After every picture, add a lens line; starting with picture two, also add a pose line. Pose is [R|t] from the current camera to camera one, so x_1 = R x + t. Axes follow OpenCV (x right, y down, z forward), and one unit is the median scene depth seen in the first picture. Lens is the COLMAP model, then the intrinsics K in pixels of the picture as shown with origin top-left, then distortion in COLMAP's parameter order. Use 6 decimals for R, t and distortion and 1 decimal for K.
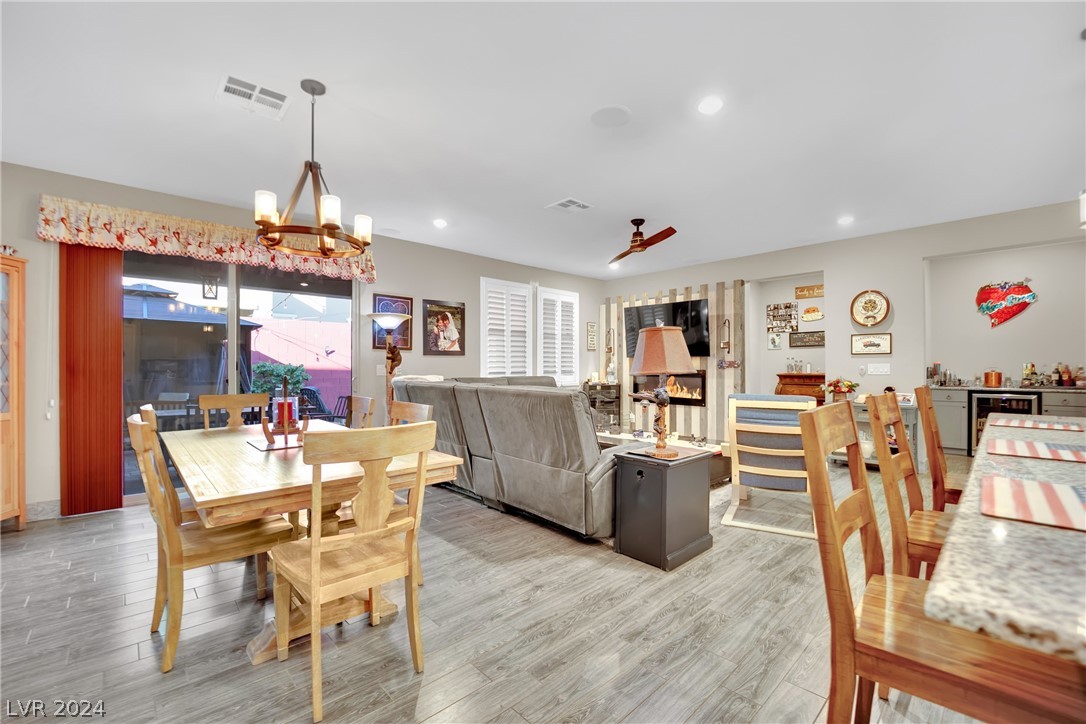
lens RADIAL K [[455.5, 0, 540.1], [0, 455.5, 369.9], [0, 0, 1]] dist [-0.021531, -0.000756]
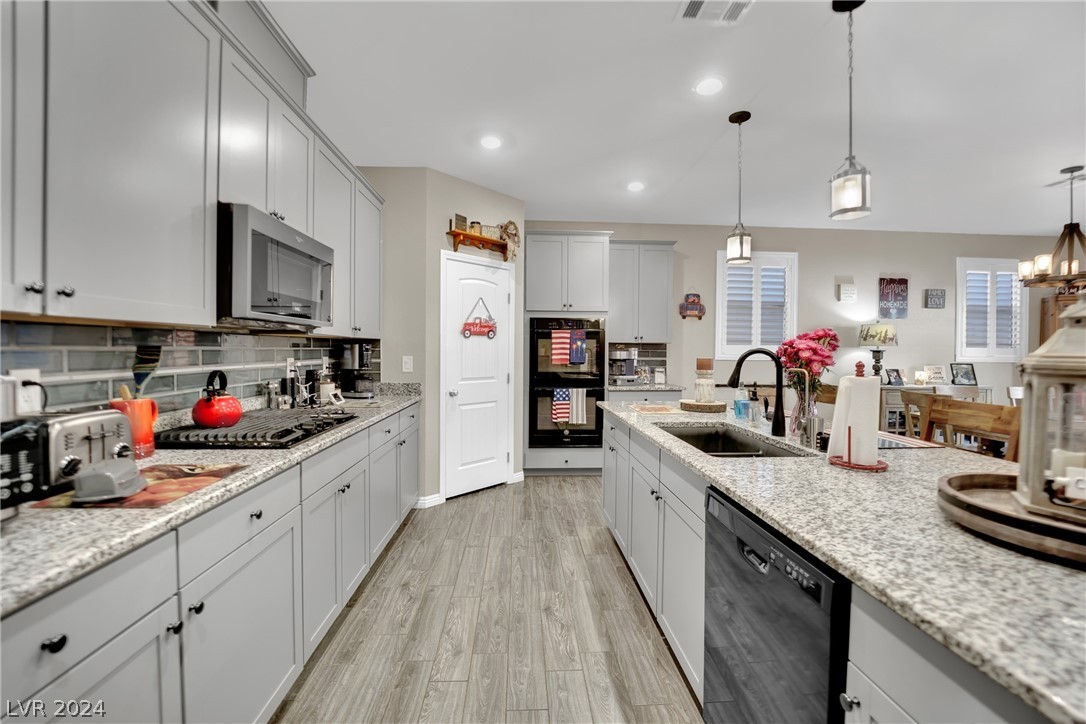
lens RADIAL K [[453.3, 0, 541.1], [0, 453.3, 356.2], [0, 0, 1]] dist [-0.021435, -0.000239]
pose [[-0.648900, 0.007352, -0.760838, 0.672509], [-0.011136, 0.999754, 0.019159, -0.019995], [0.760793, 0.020905, -0.648658, 0.259642]]
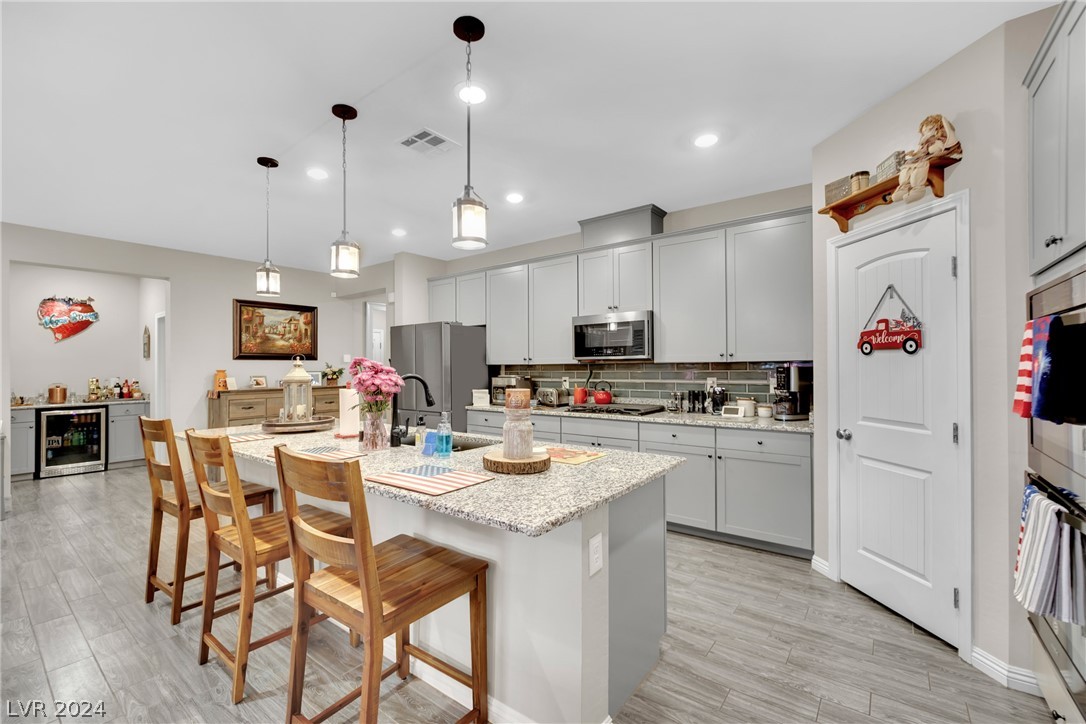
lens RADIAL K [[460.7, 0, 527.3], [0, 460.7, 368.1], [0, 0, 1]] dist [-0.012816, -0.000057]
pose [[-0.153450, -0.001444, 0.988155, -0.125772], [0.014922, 0.999882, 0.003778, -0.026663], [-0.988044, 0.015325, -0.153410, 0.129620]]
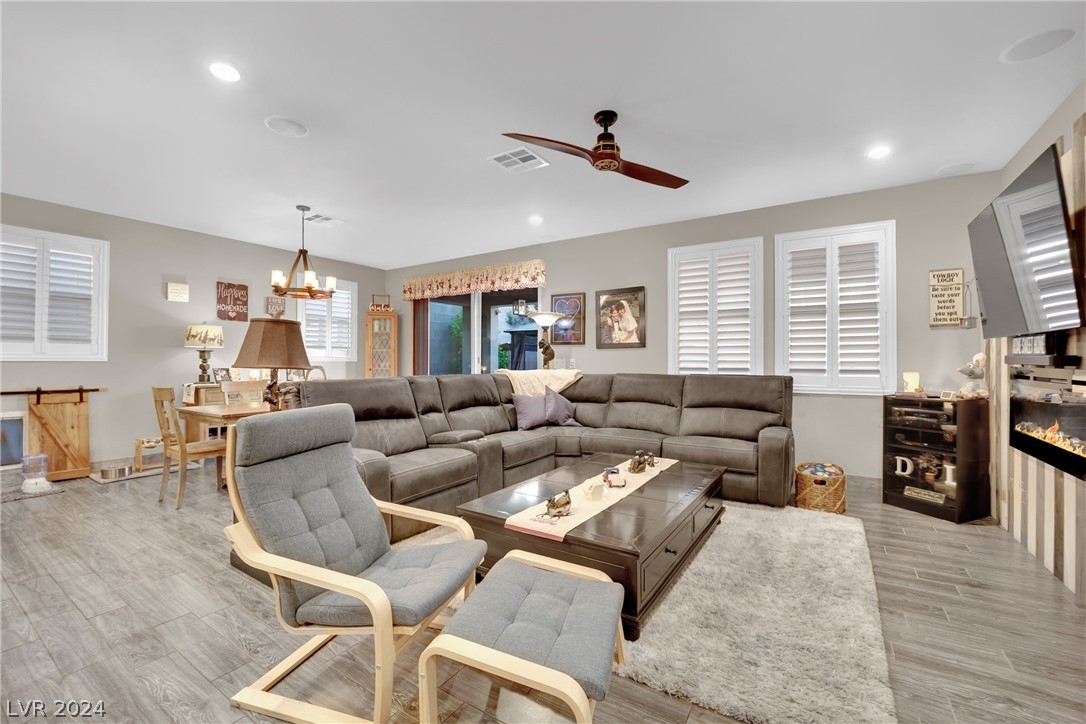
lens RADIAL K [[449.9, 0, 543.0], [0, 449.9, 362.0], [0, 0, 1]] dist [-0.024692, 0.000992]
pose [[0.240832, 0.002341, -0.970564, 0.609953], [-0.006059, 0.999981, 0.000908, -0.004508], [0.970548, 0.005662, 0.240842, 0.621716]]
